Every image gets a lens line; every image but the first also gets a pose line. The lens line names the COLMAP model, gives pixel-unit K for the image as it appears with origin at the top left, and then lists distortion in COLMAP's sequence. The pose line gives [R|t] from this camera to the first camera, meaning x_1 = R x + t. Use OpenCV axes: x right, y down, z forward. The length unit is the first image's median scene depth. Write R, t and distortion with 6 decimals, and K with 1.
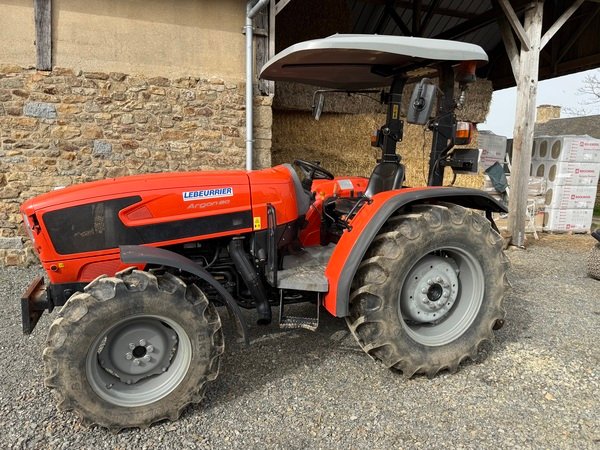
lens RADIAL K [[420.3, 0, 301.1], [0, 420.3, 223.6], [0, 0, 1]] dist [0.066014, -0.081123]
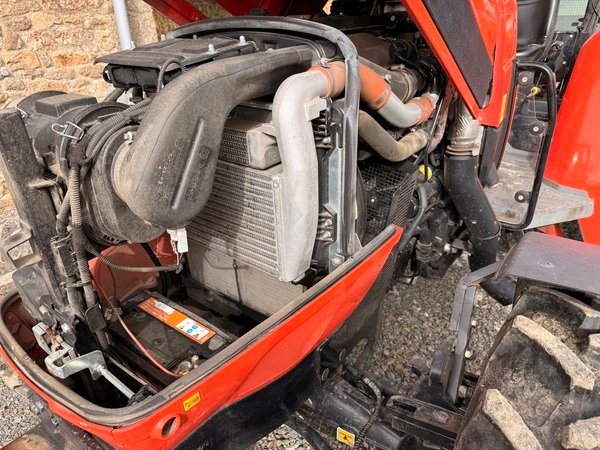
lens RADIAL K [[420.3, 0, 302.7], [0, 420.3, 226.3], [0, 0, 1]] dist [0.066014, -0.081123]
pose [[0.852525, -0.267705, 0.448927, -0.472856], [0.116934, 0.934798, 0.335380, -0.055017], [-0.509438, -0.233425, 0.828242, 0.642125]]
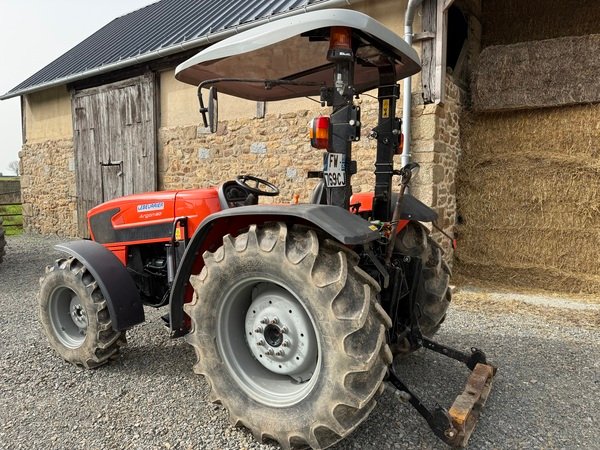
lens RADIAL K [[420.3, 0, 304.3], [0, 420.3, 224.5], [0, 0, 1]] dist [0.066014, -0.081123]
pose [[0.602385, 0.047015, -0.796820, 0.921442], [-0.086419, 0.996237, -0.006550, -0.043081], [0.793514, 0.072806, 0.604181, 0.524231]]
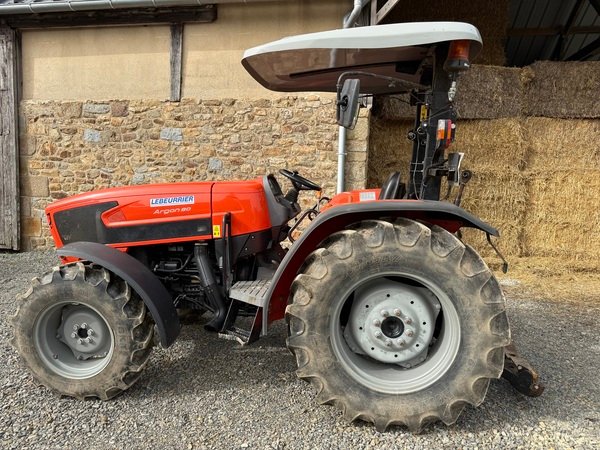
lens RADIAL K [[420.3, 0, 305.2], [0, 420.3, 226.0], [0, 0, 1]] dist [0.066014, -0.081123]
pose [[0.883655, 0.048936, -0.465574, 0.511115], [-0.065173, 0.997696, -0.018831, -0.007308], [0.463580, 0.046983, 0.884808, 0.174327]]
